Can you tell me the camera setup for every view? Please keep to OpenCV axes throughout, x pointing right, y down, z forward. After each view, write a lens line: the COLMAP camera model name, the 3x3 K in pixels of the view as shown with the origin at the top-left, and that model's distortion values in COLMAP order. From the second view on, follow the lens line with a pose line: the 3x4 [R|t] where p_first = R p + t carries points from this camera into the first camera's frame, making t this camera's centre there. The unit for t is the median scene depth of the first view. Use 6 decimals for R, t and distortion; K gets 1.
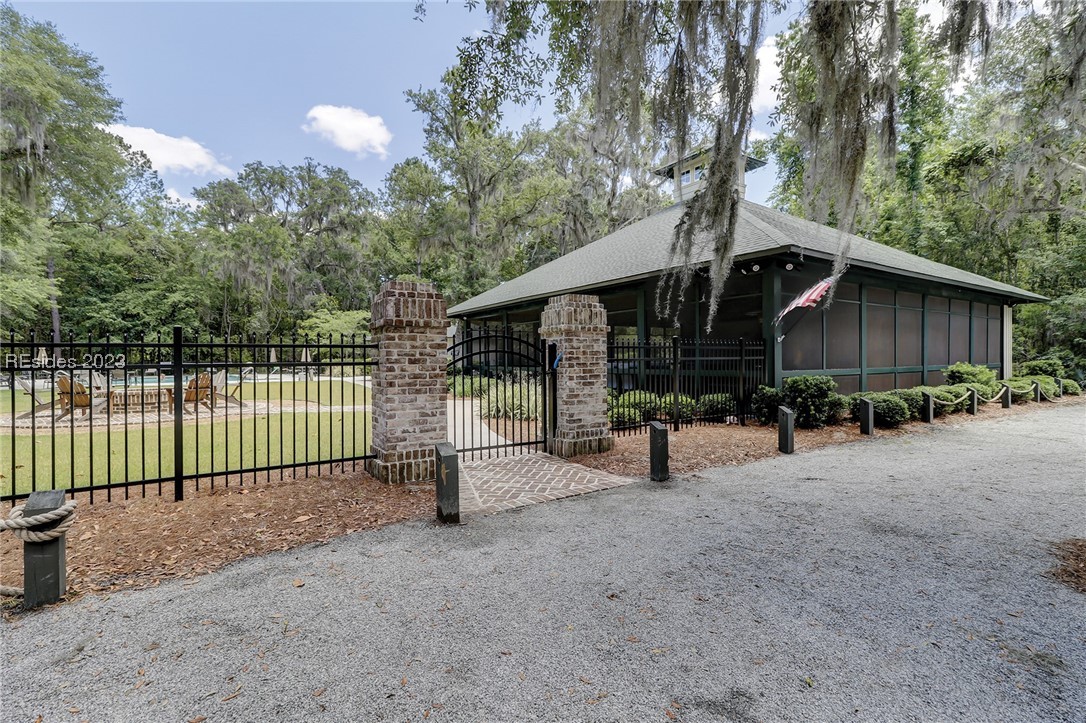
lens RADIAL K [[489.3, 0, 543.0], [0, 489.3, 361.5], [0, 0, 1]] dist [-0.000387, -0.000037]
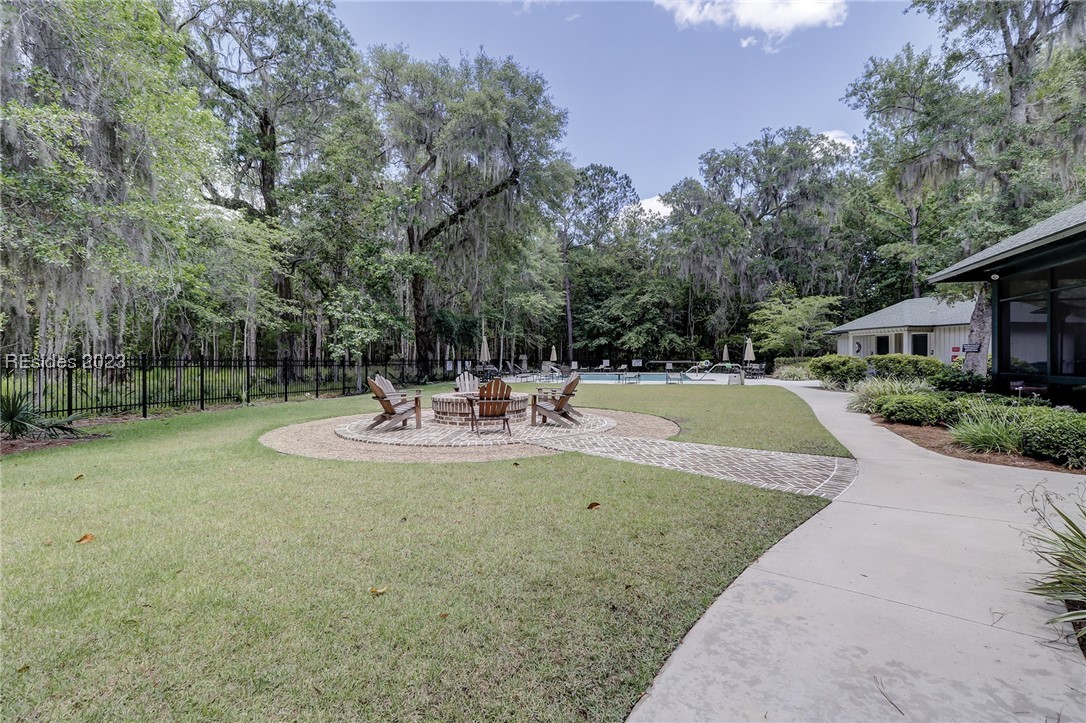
lens RADIAL K [[509.3, 0, 543.0], [0, 509.3, 361.5], [0, 0, 1]] dist [-0.001097, 0.000499]
pose [[0.630818, 0.009632, -0.775871, -0.017113], [-0.006504, 0.999953, 0.007126, -0.001082], [0.775903, 0.000551, 0.630852, 0.115272]]
